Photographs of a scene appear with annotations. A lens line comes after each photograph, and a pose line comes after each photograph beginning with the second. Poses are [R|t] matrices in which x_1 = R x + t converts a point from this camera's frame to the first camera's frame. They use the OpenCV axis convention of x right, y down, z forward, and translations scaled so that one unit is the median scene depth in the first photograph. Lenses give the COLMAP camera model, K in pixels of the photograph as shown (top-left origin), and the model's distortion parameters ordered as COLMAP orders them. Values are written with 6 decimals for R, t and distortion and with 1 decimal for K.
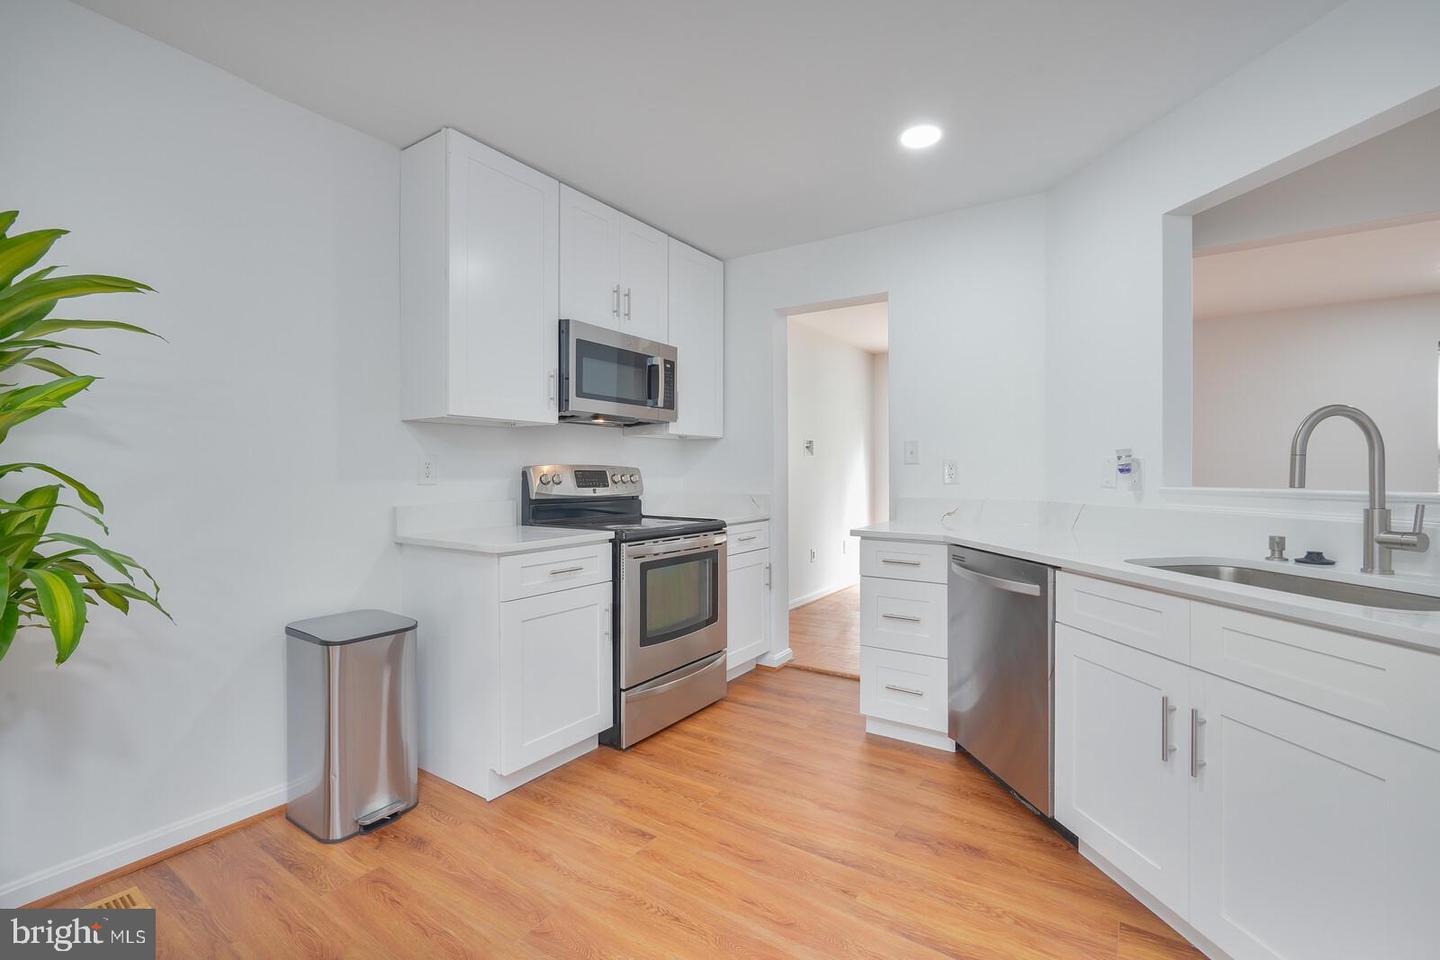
lens RADIAL K [[638.7, 0, 719.1], [0, 638.7, 476.8], [0, 0, 1]] dist [-0.004216, 0.001240]
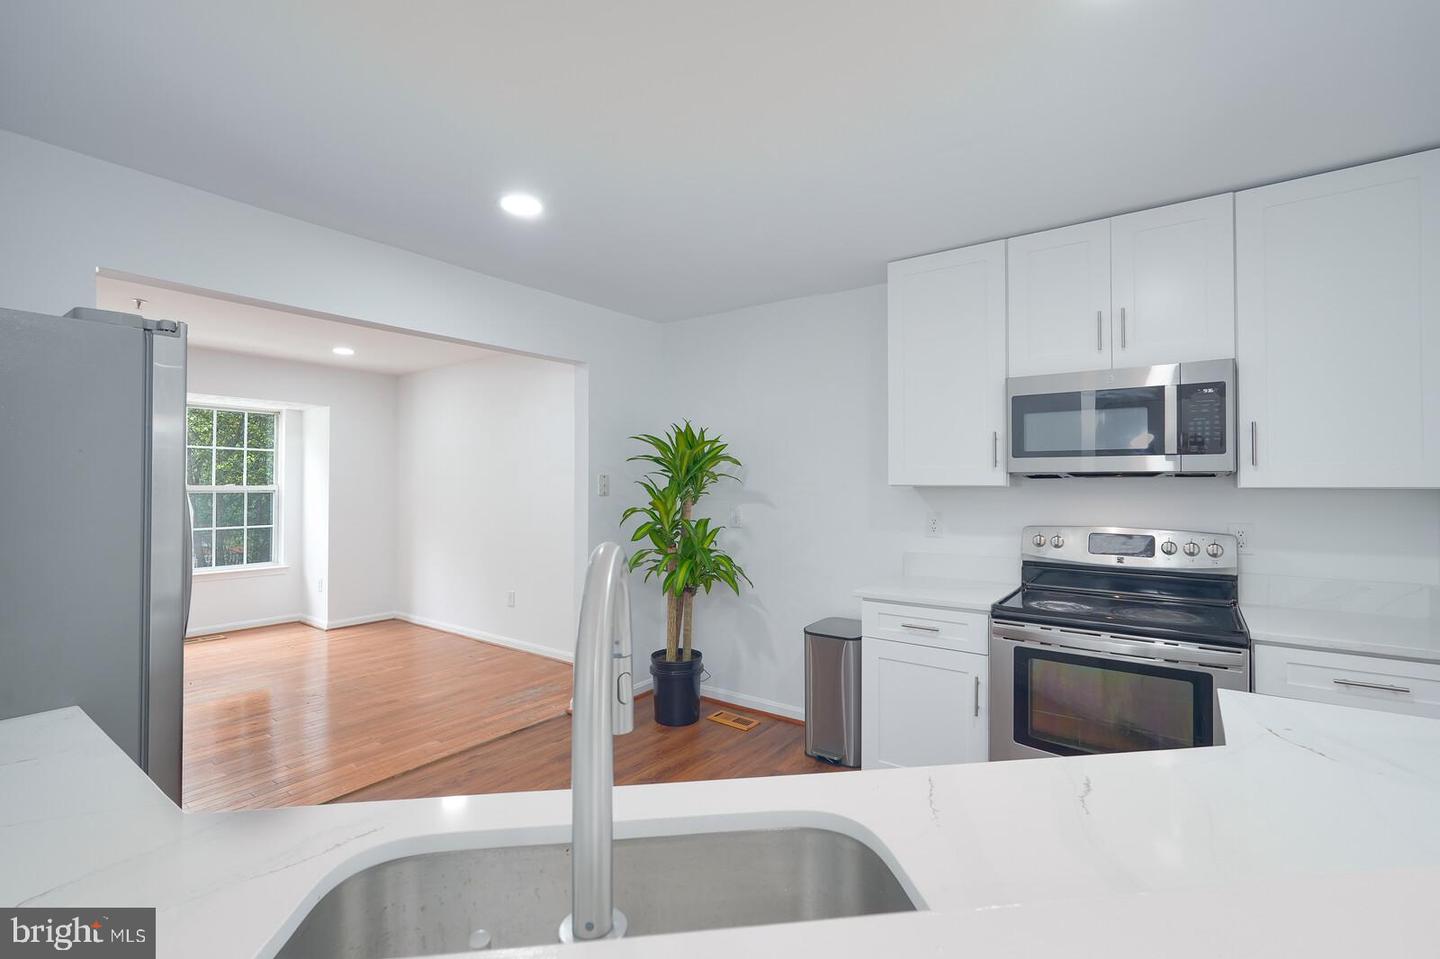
lens RADIAL K [[638.7, 0, 719.4], [0, 638.7, 476.2], [0, 0, 1]] dist [-0.004216, 0.001240]
pose [[-0.041029, -0.007849, -0.999127, 0.732082], [-0.003959, 0.999963, -0.007693, -0.087068], [0.999150, 0.003640, -0.041058, 0.588883]]
